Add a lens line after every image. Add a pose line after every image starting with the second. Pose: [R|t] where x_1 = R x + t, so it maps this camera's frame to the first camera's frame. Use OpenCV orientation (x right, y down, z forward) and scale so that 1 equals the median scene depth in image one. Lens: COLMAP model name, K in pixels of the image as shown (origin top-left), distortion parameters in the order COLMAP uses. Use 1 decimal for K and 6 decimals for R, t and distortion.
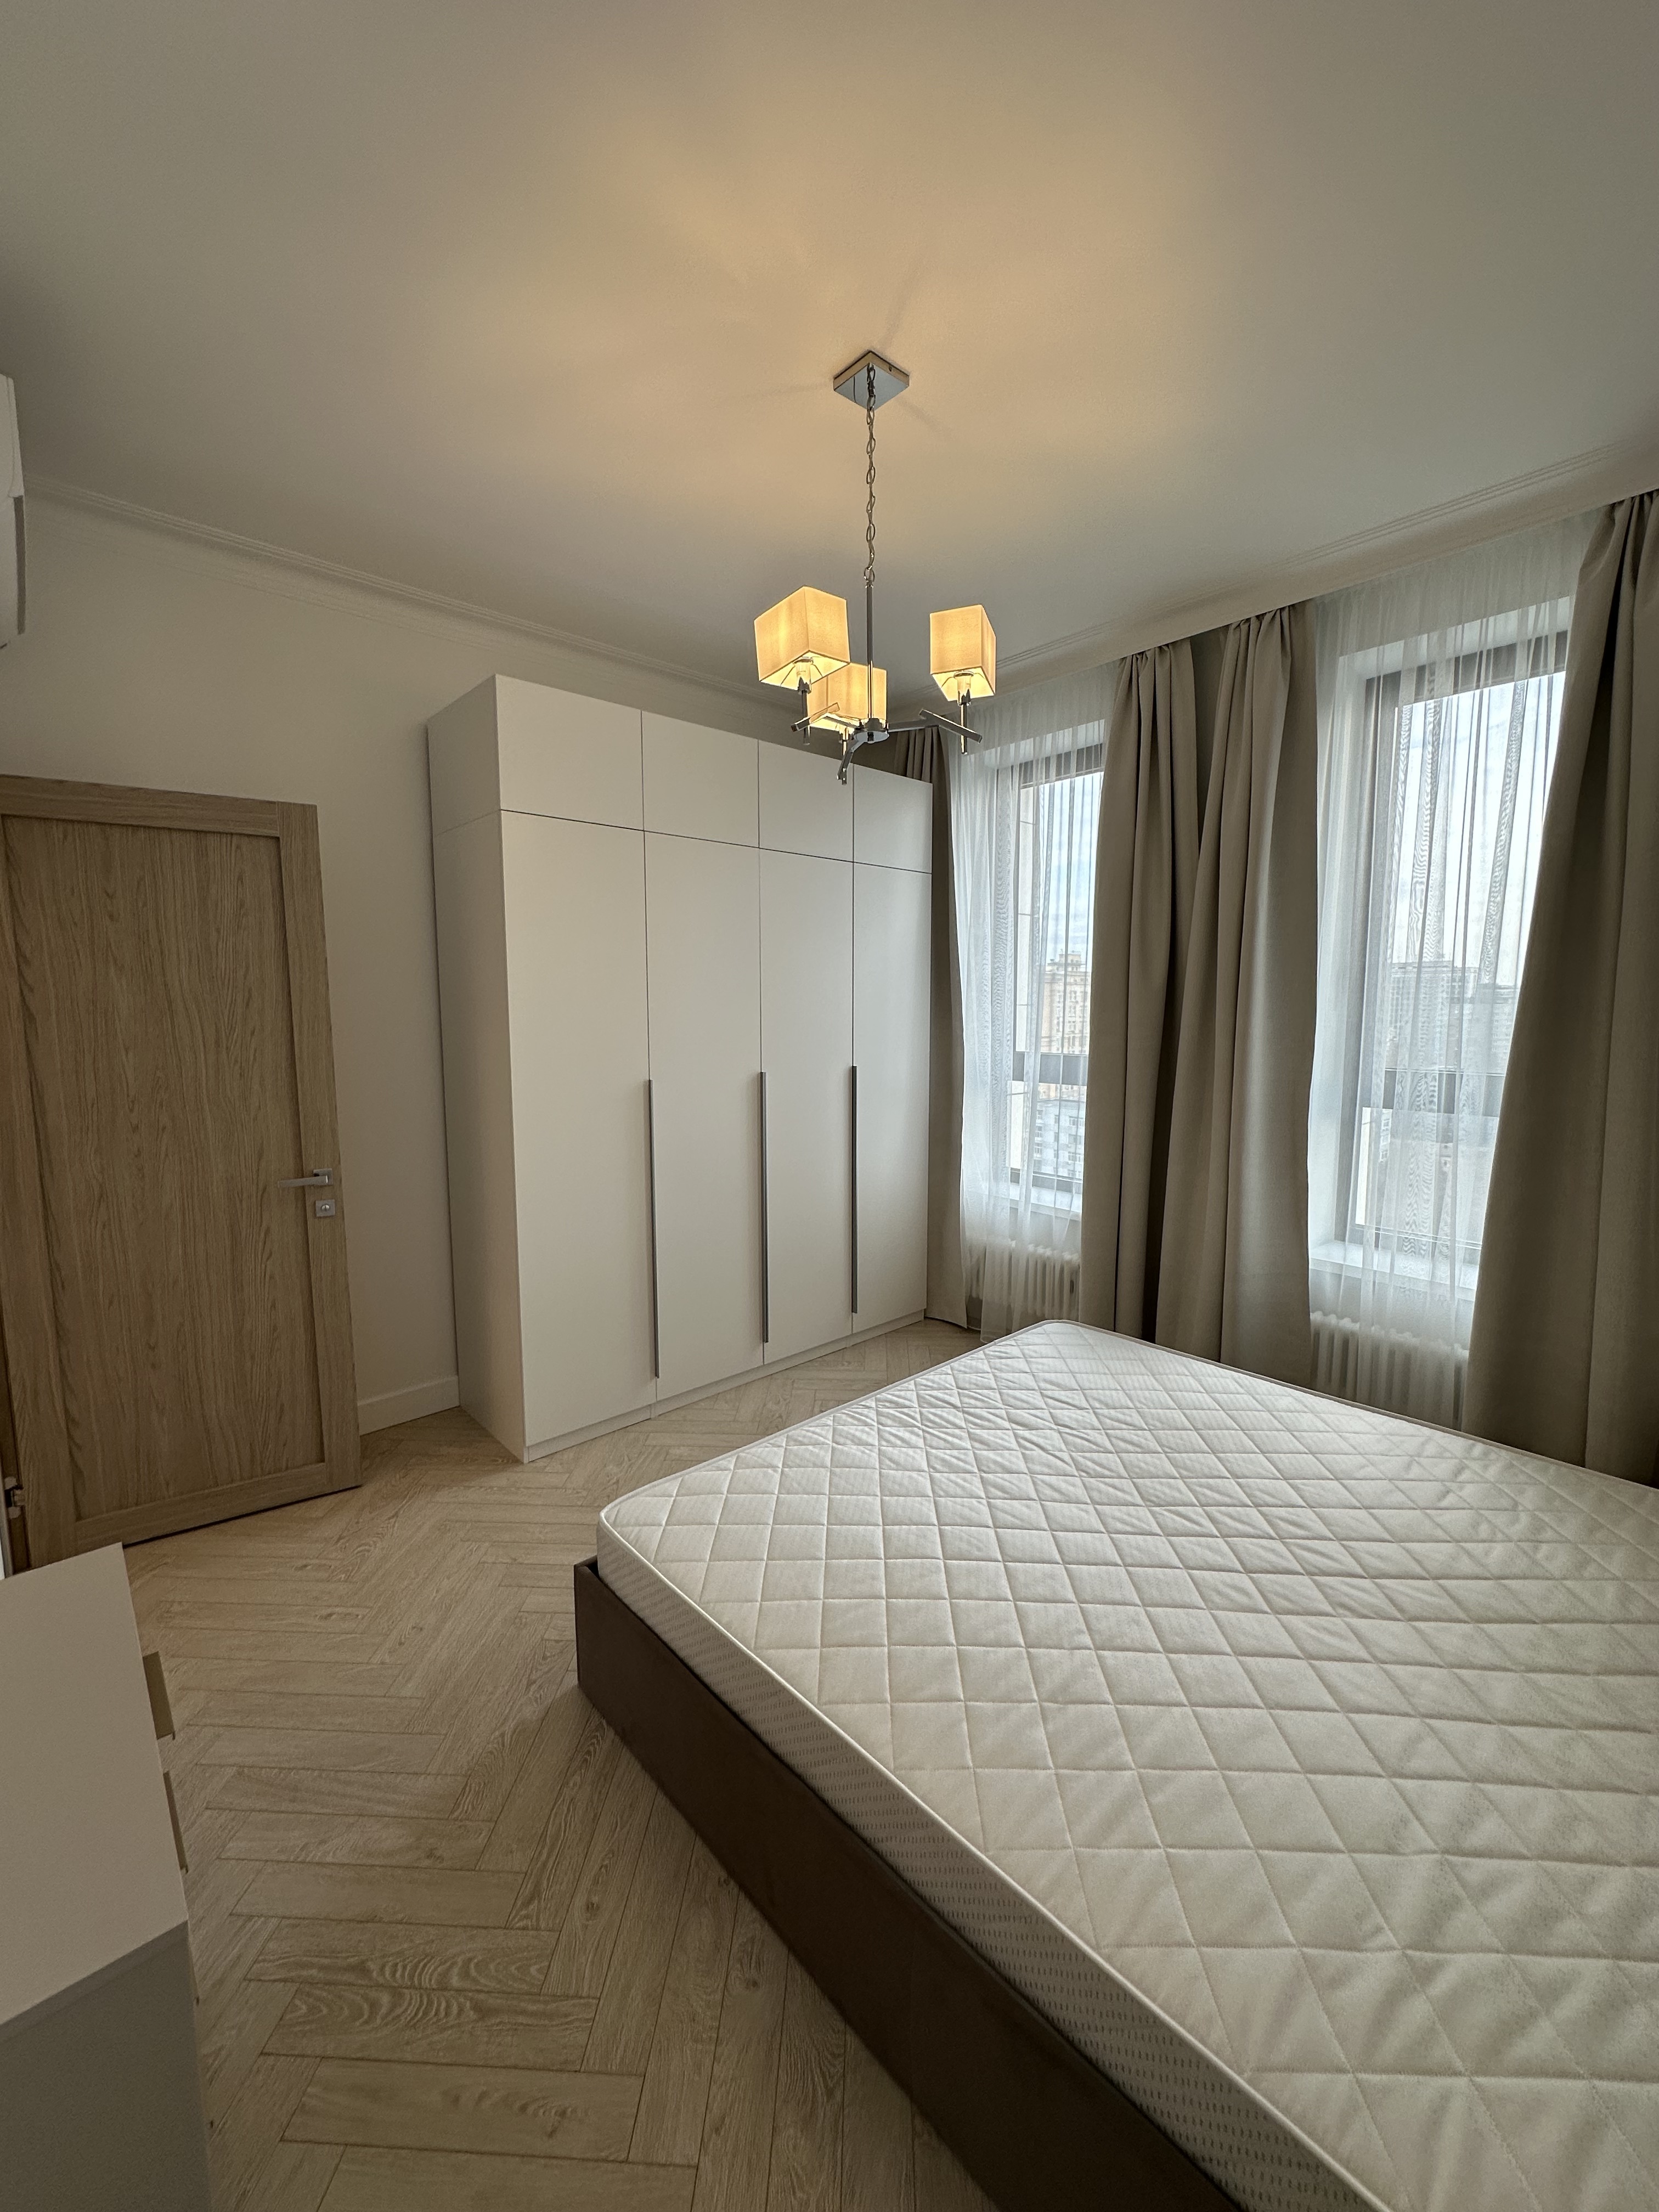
lens RADIAL K [[884.3, 0, 829.5], [0, 884.3, 1106.0], [0, 0, 1]] dist [0.000300, 0.000049]
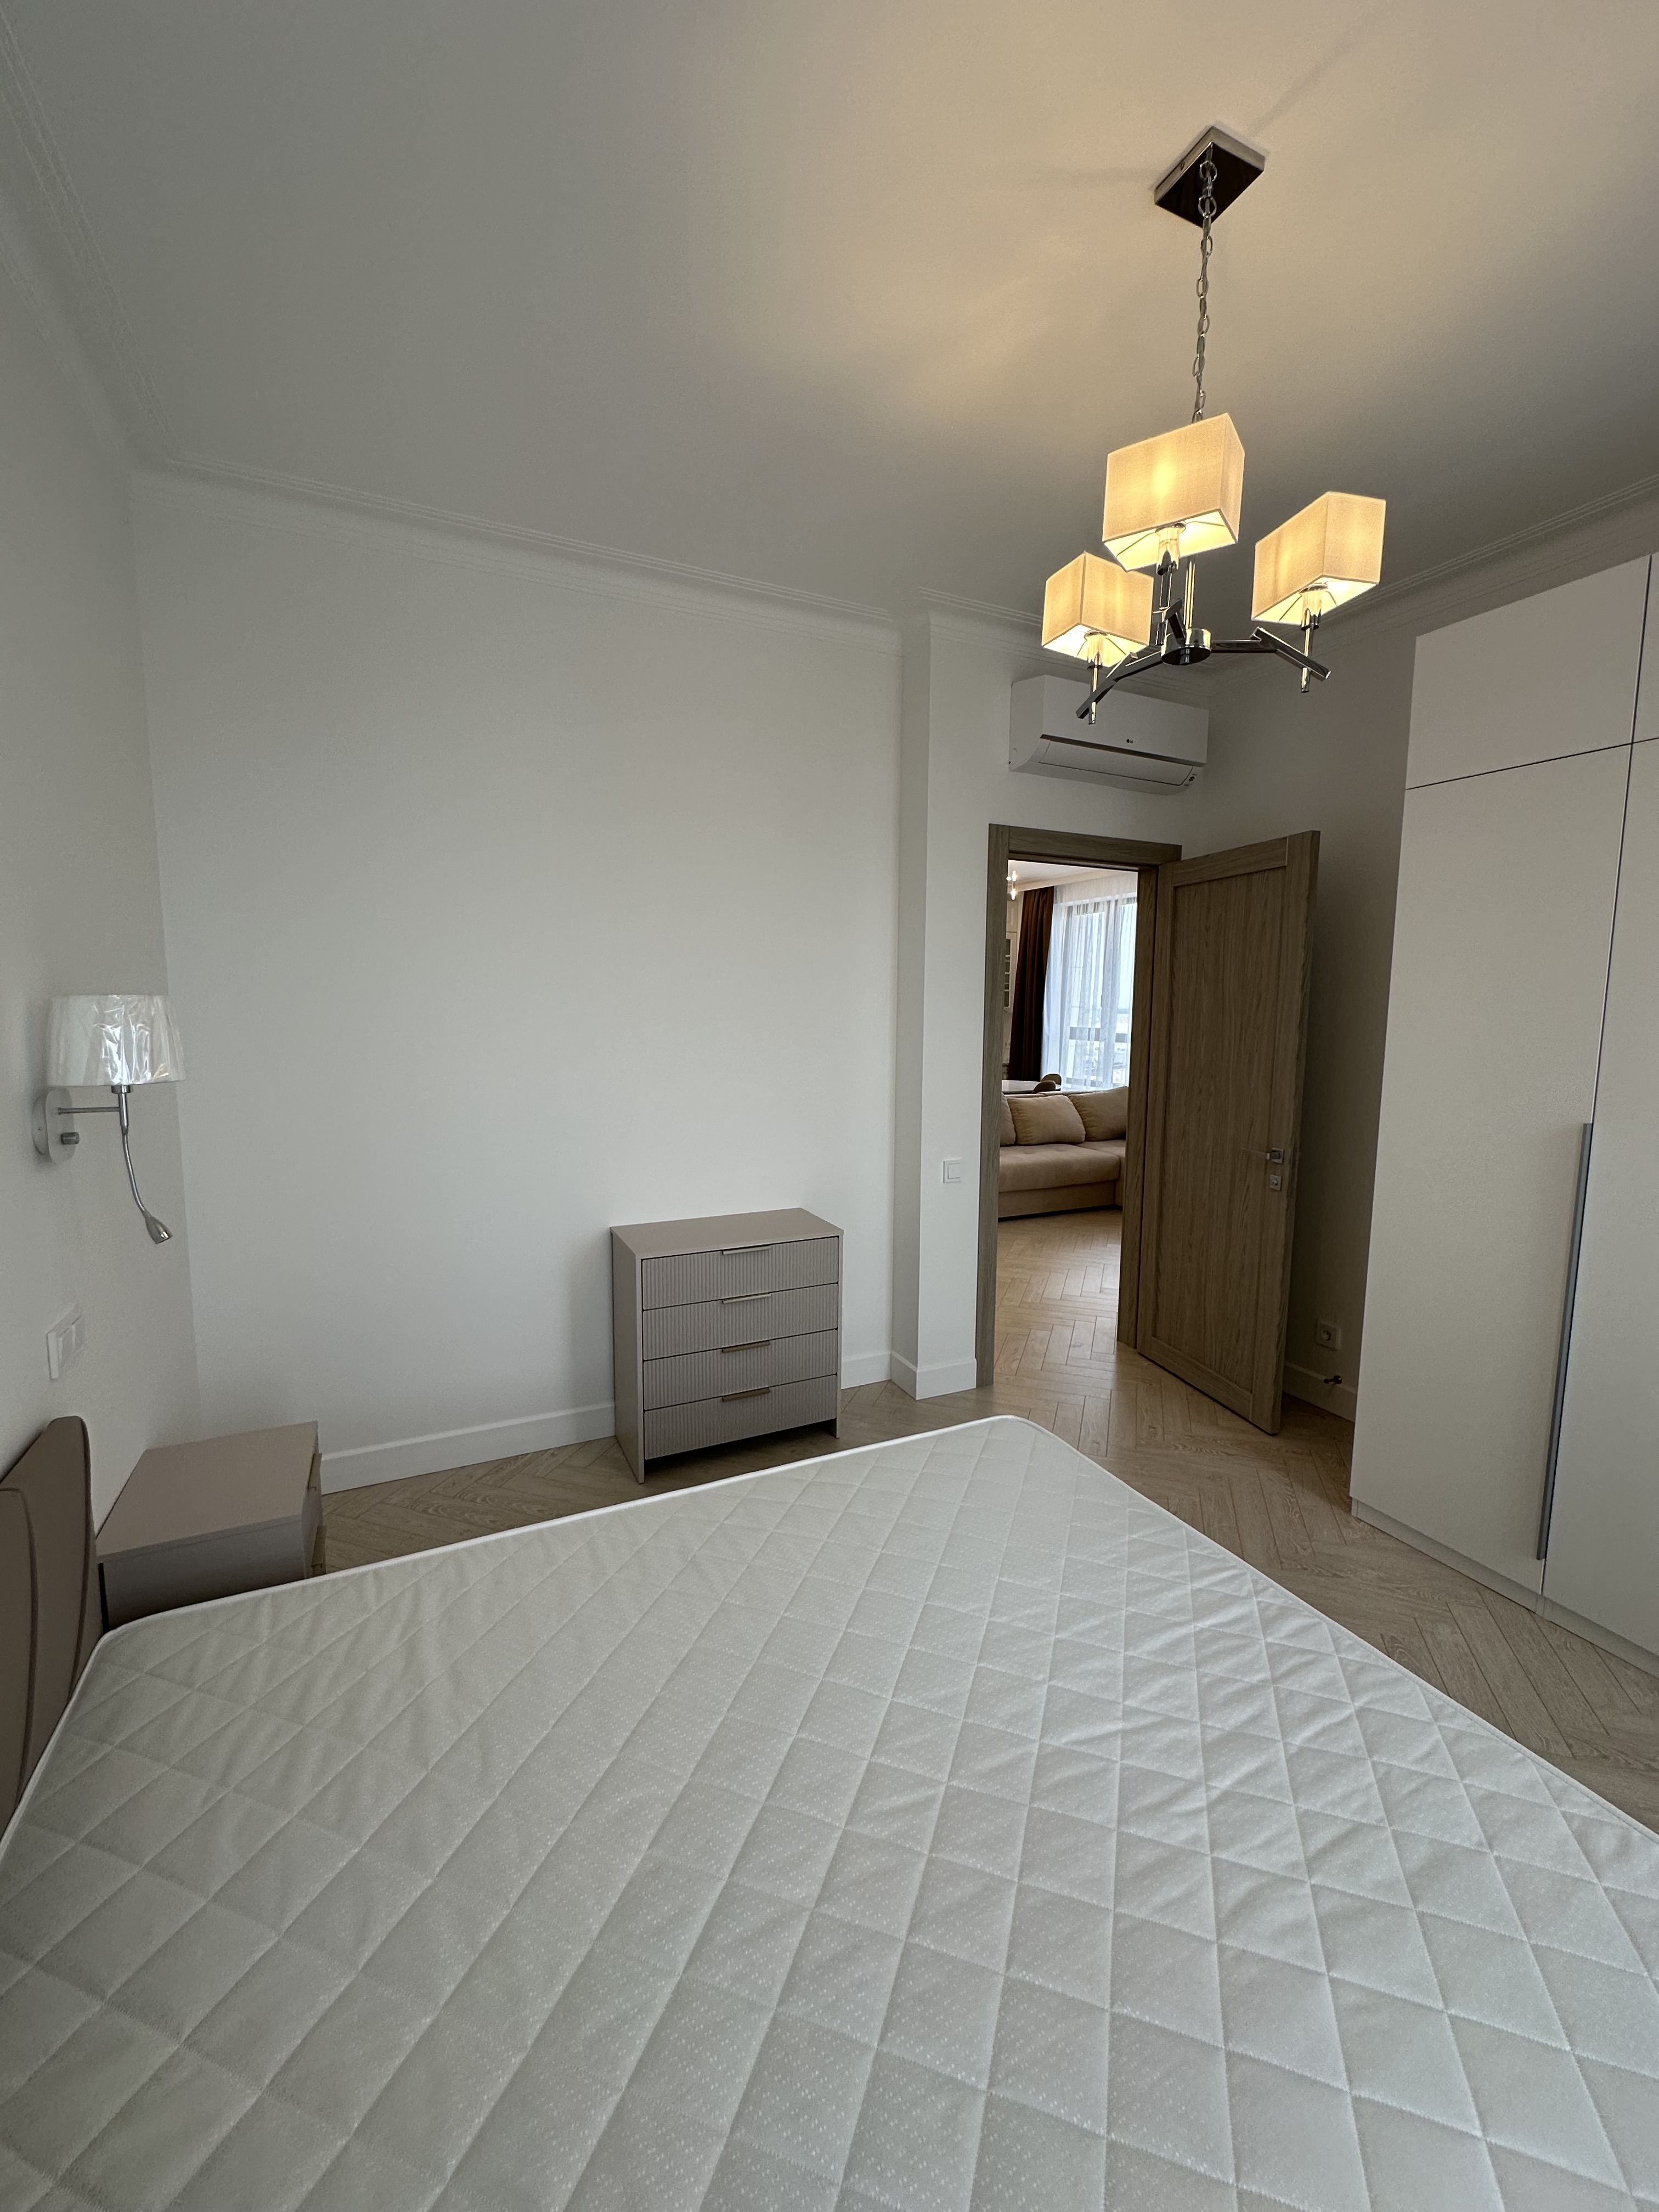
lens RADIAL K [[886.0, 0, 829.5], [0, 886.0, 1106.0], [0, 0, 1]] dist [-0.001476, -0.000150]
pose [[-0.295934, 0.106265, -0.949279, 0.782028], [-0.118357, 0.982055, 0.146831, -0.093037], [0.947847, 0.155806, -0.278046, 0.852757]]
